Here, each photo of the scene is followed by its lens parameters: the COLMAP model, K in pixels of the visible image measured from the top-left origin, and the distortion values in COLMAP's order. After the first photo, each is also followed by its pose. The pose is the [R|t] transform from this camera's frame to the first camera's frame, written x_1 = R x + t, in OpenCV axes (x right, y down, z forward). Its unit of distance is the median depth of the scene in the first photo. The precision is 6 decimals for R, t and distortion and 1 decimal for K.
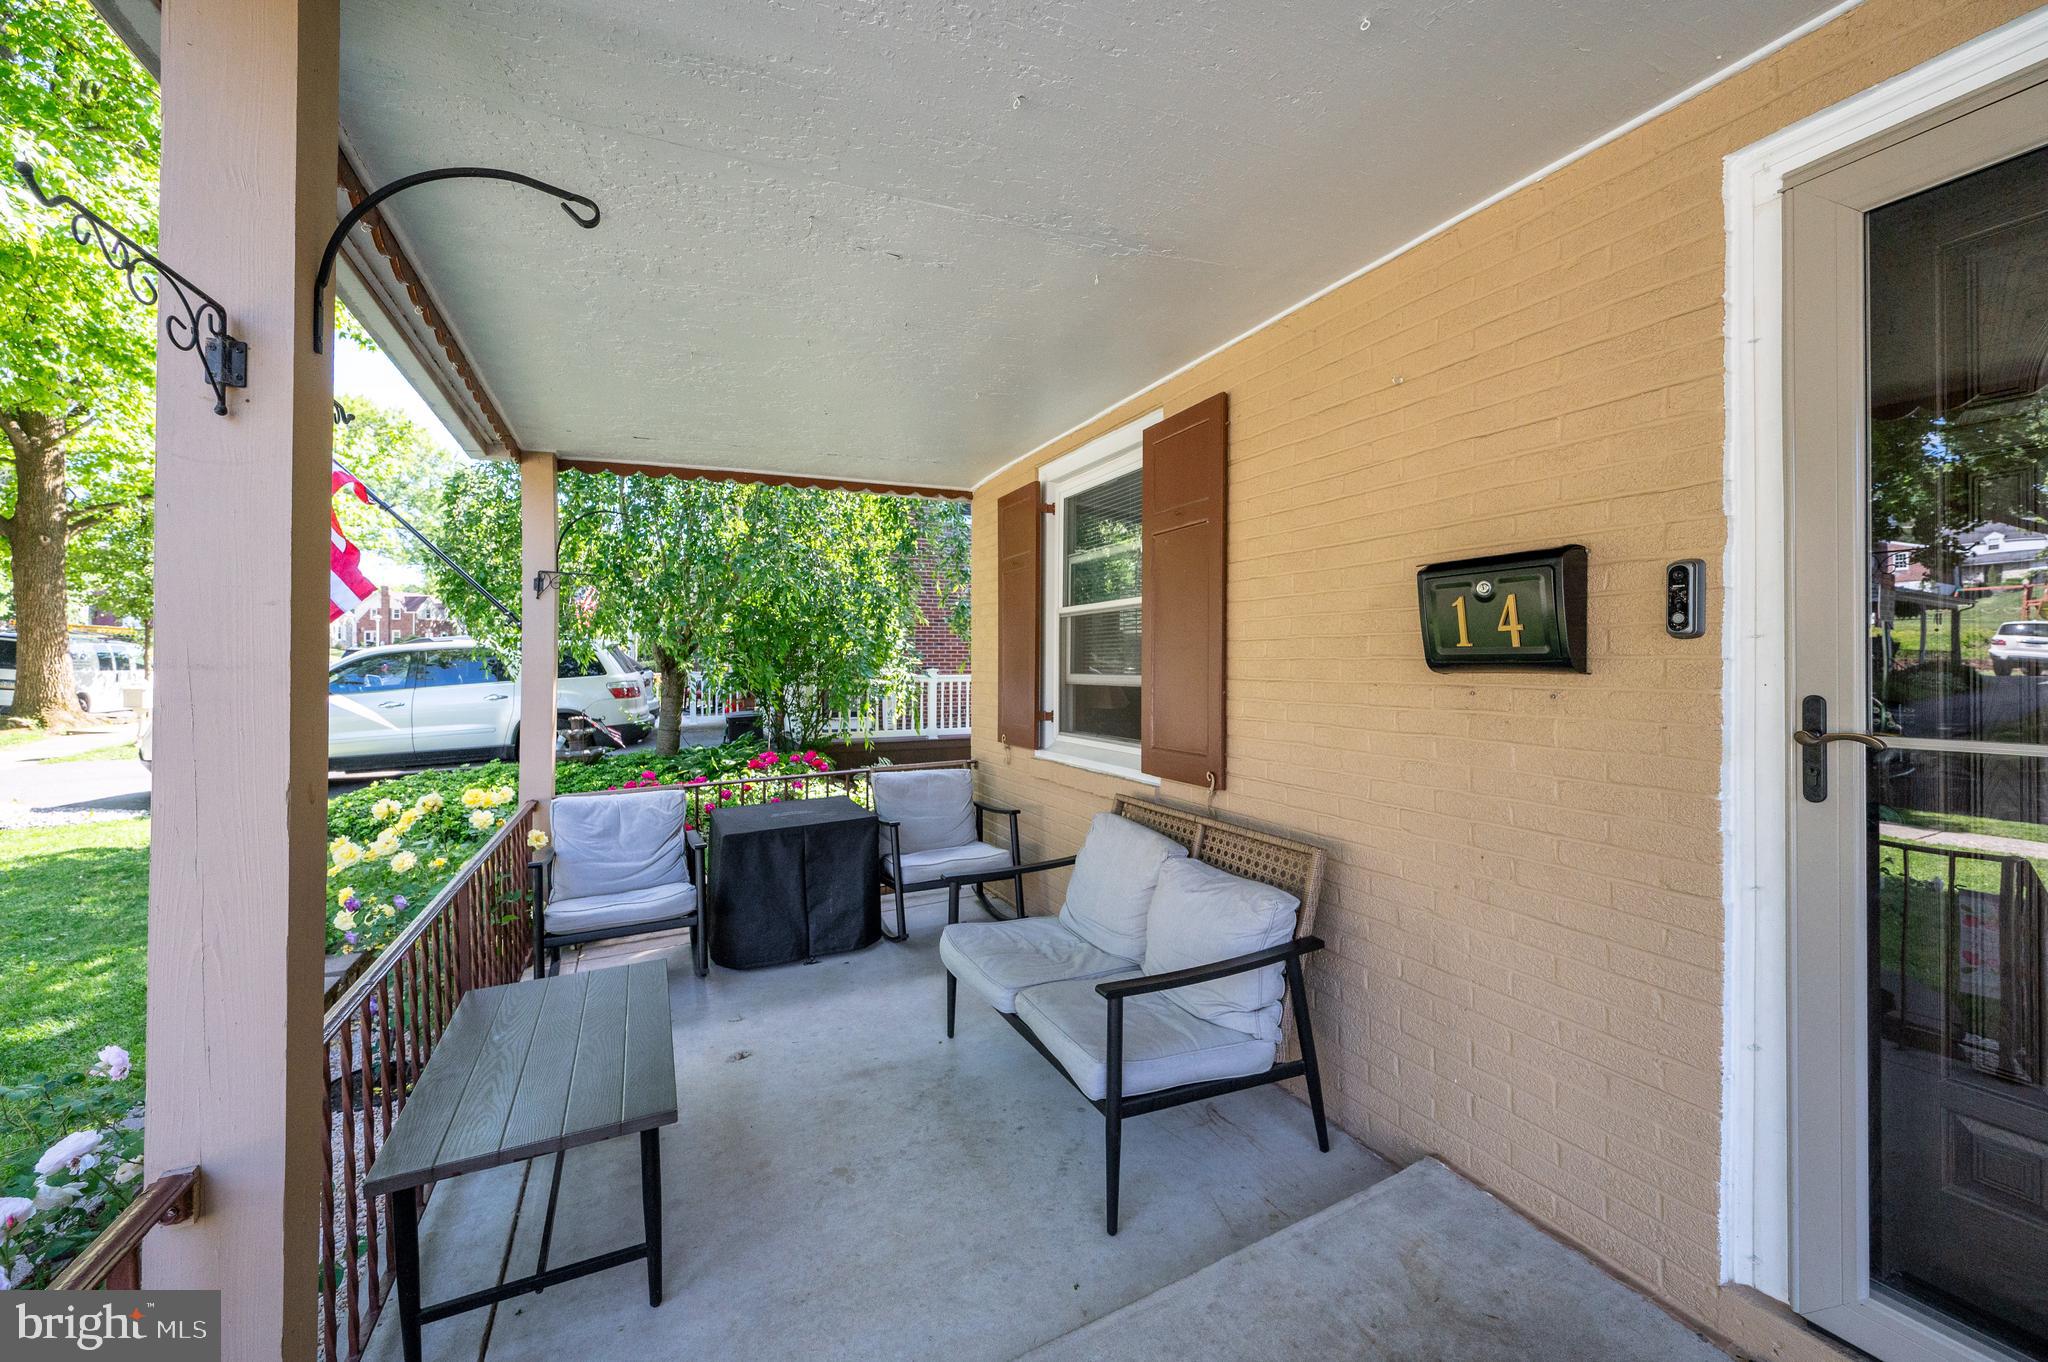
lens RADIAL K [[815.9, 0, 1021.2], [0, 815.9, 657.8], [0, 0, 1]] dist [0.000391, -0.000010]
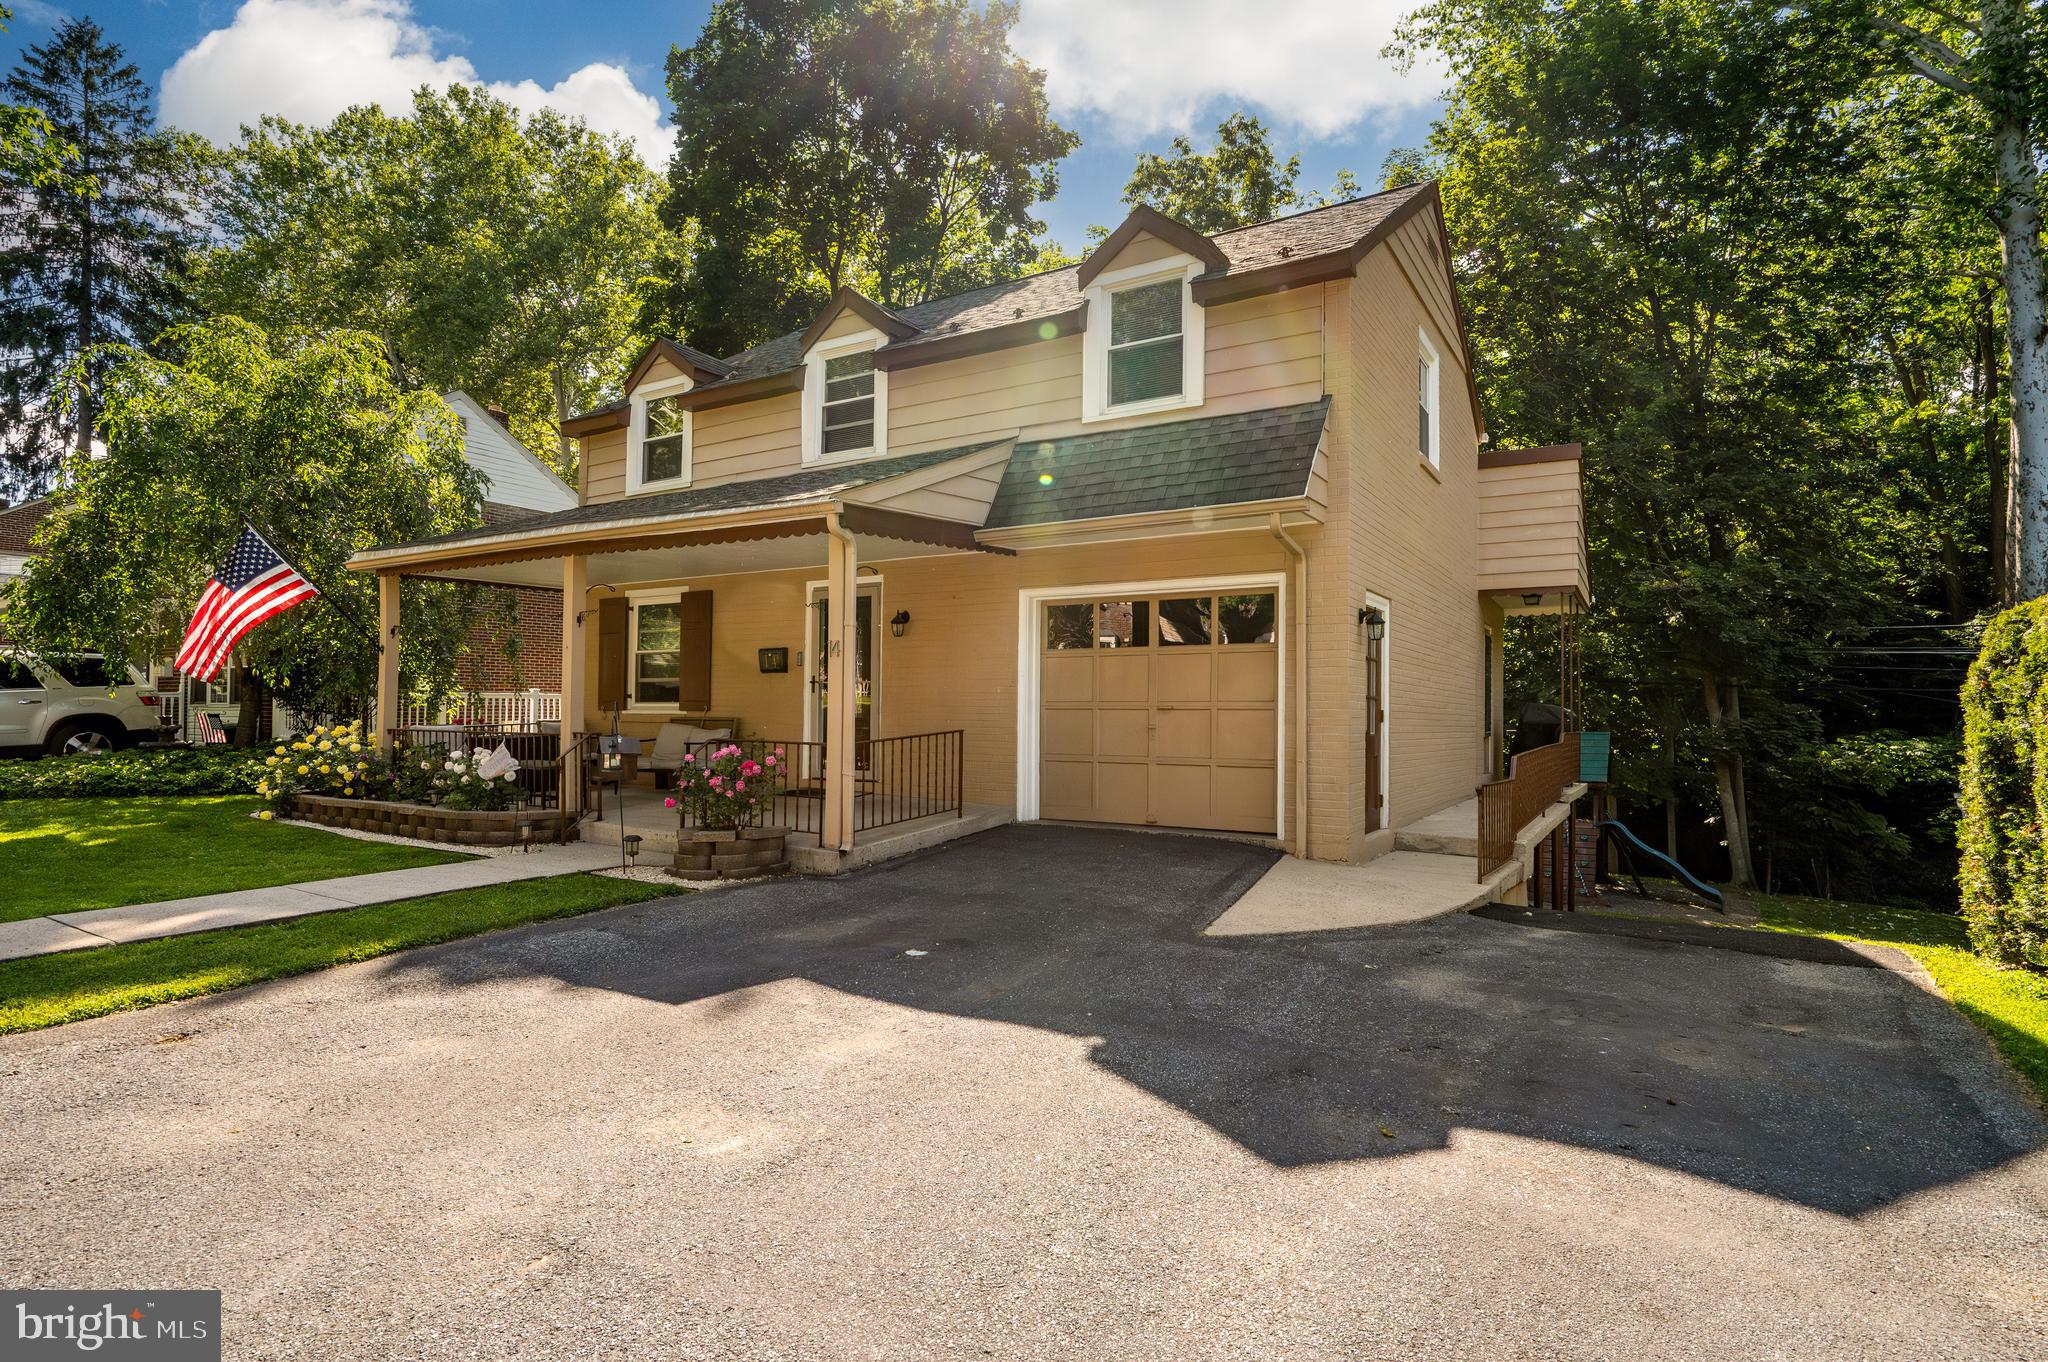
lens RADIAL K [[1072.1, 0, 1024.0], [0, 1072.1, 681.0], [0, 0, 1]] dist [0.000160, 0.000059]
pose [[0.834221, 0.024774, 0.550874, -0.814810], [-0.012941, 0.999595, -0.025357, 0.102090], [-0.551279, 0.014025, 0.834203, -2.507393]]
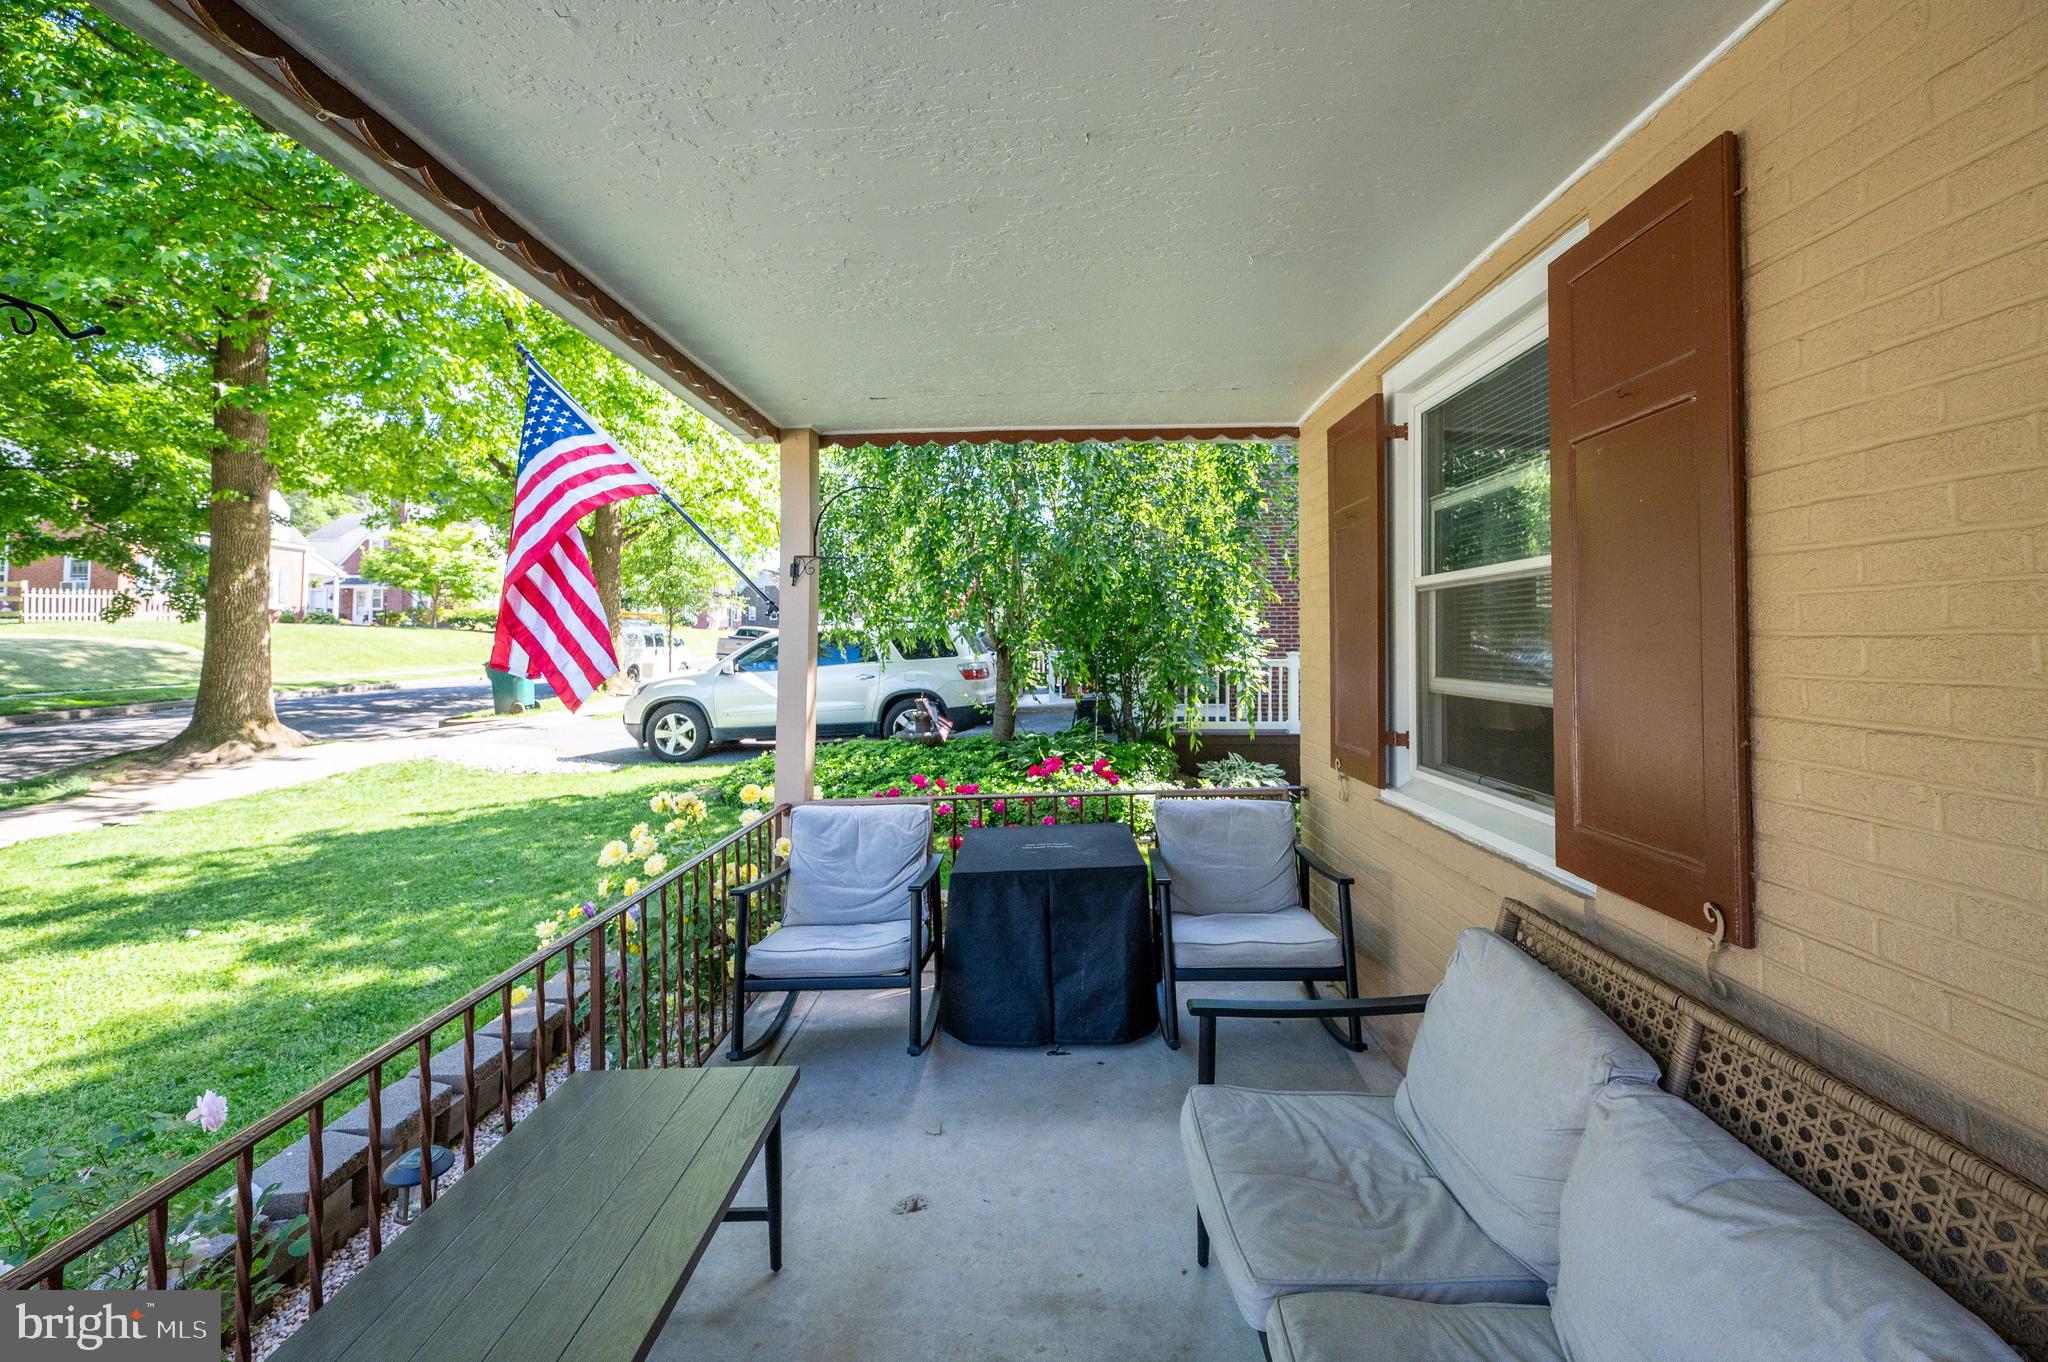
lens RADIAL K [[836.3, 0, 1023.9], [0, 836.3, 612.8], [0, 0, 1]] dist [0.000203, -0.000204]
pose [[0.901198, -0.013961, -0.433184, 0.059137], [0.002792, 0.999647, -0.026408, -0.016705], [0.433399, 0.022590, 0.900919, 0.272097]]
